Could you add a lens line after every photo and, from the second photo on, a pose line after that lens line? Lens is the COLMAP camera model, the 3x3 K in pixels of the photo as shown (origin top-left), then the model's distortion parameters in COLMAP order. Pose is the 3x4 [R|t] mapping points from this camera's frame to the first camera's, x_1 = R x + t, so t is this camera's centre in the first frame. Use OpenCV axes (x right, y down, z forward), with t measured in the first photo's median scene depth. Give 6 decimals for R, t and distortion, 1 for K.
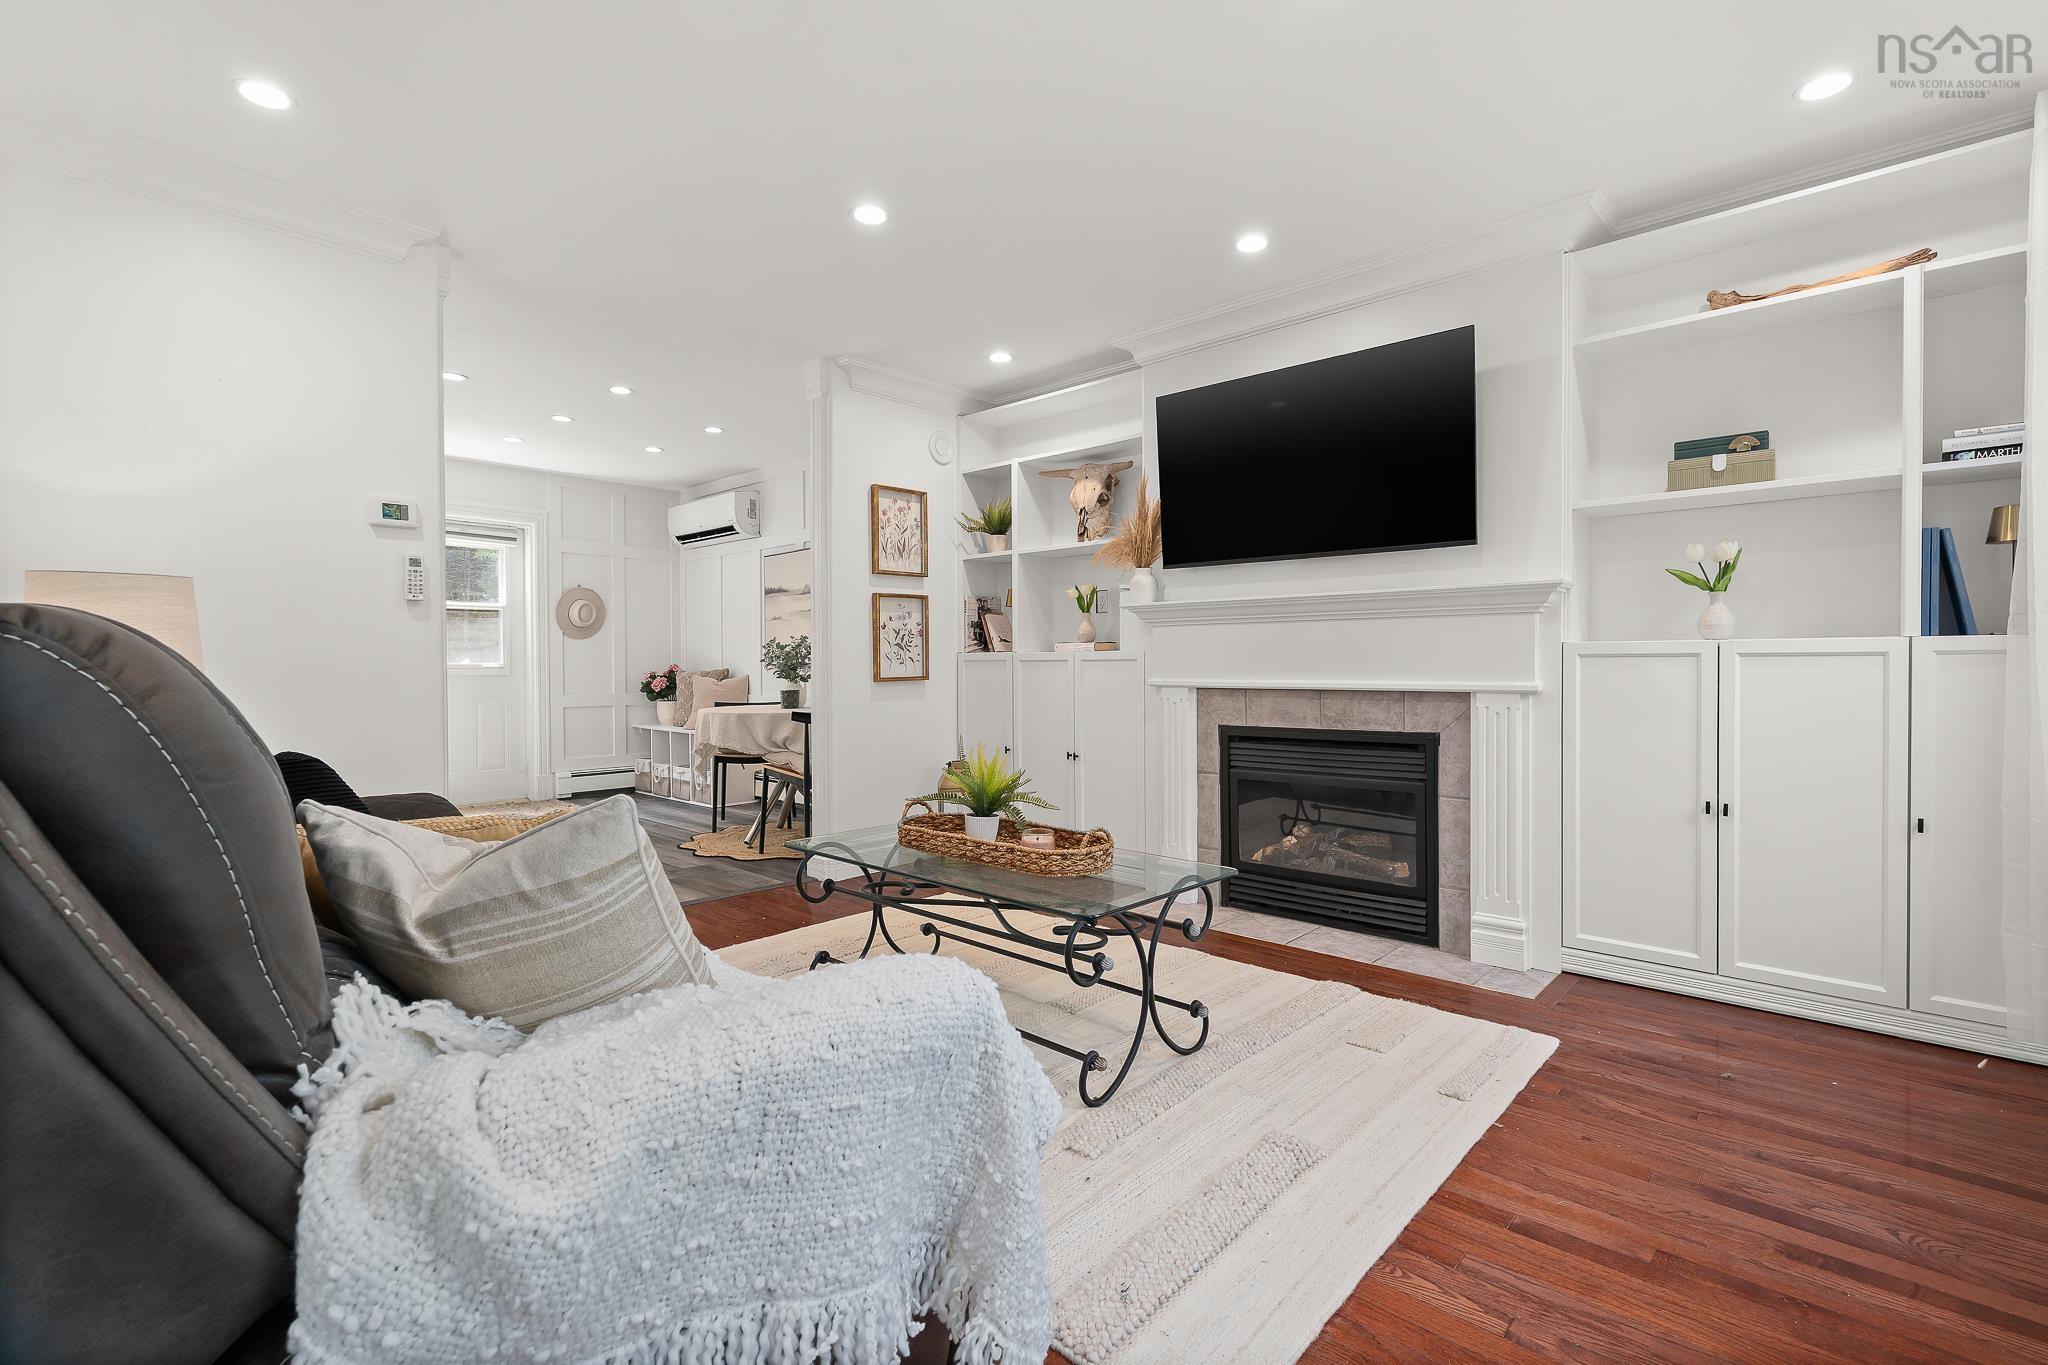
lens RADIAL K [[953.4, 0, 1024.0], [0, 953.4, 682.5], [0, 0, 1]] dist [-0.000369, 0.000147]
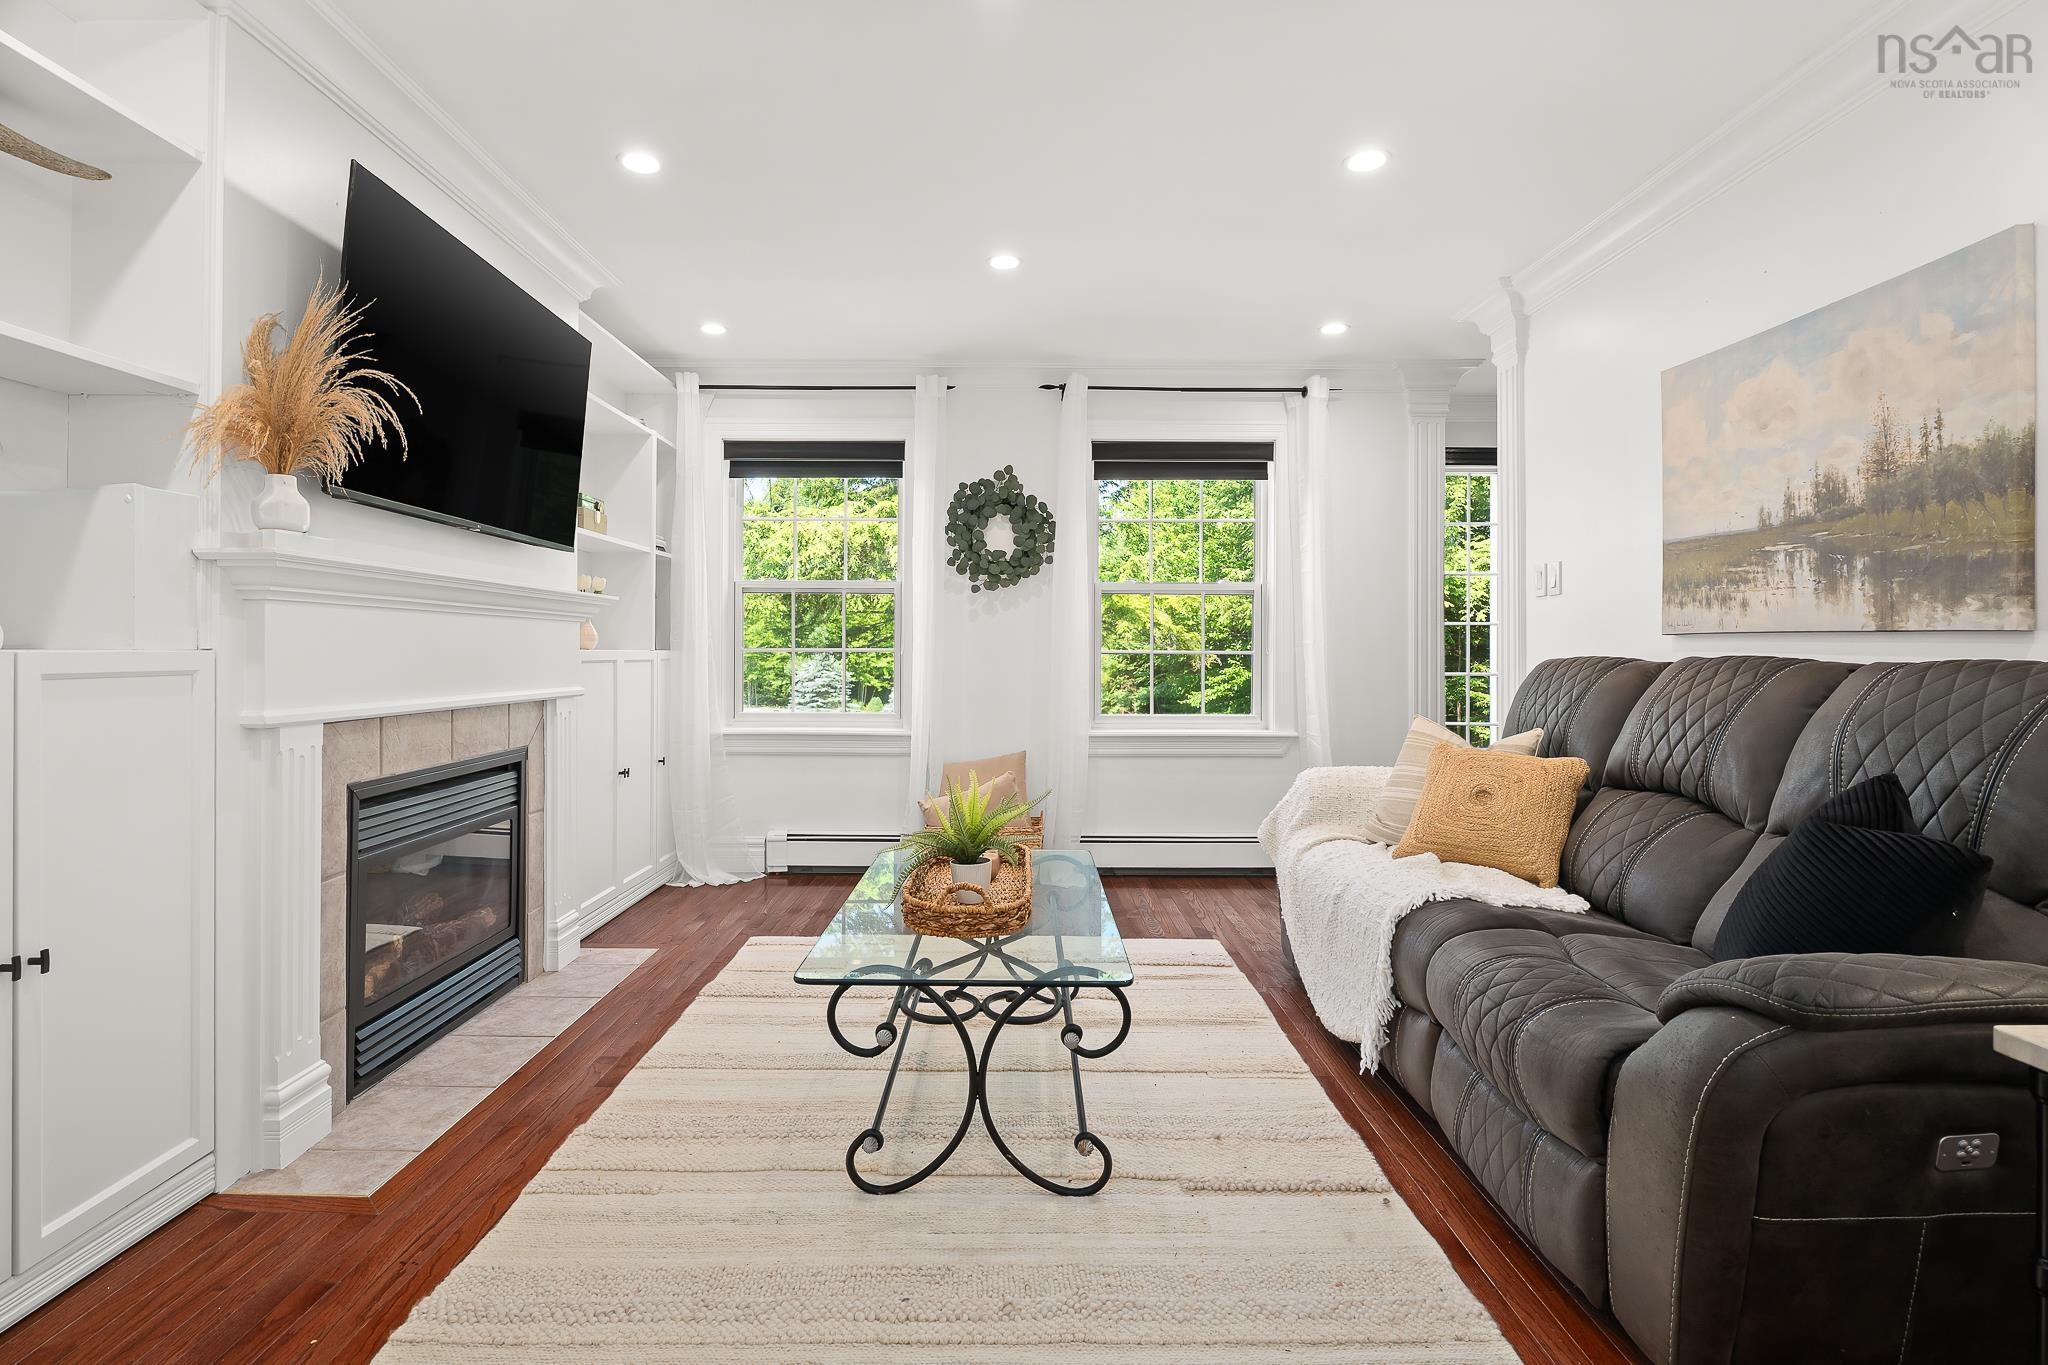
lens RADIAL K [[993.2, 0, 1020.1], [0, 993.2, 652.6], [0, 0, 1]] dist [-0.002550, -0.000951]
pose [[-0.686154, -0.003609, 0.727447, -0.518012], [0.006804, 0.999912, 0.011379, -0.039099], [-0.727424, 0.012758, -0.686070, 1.155958]]
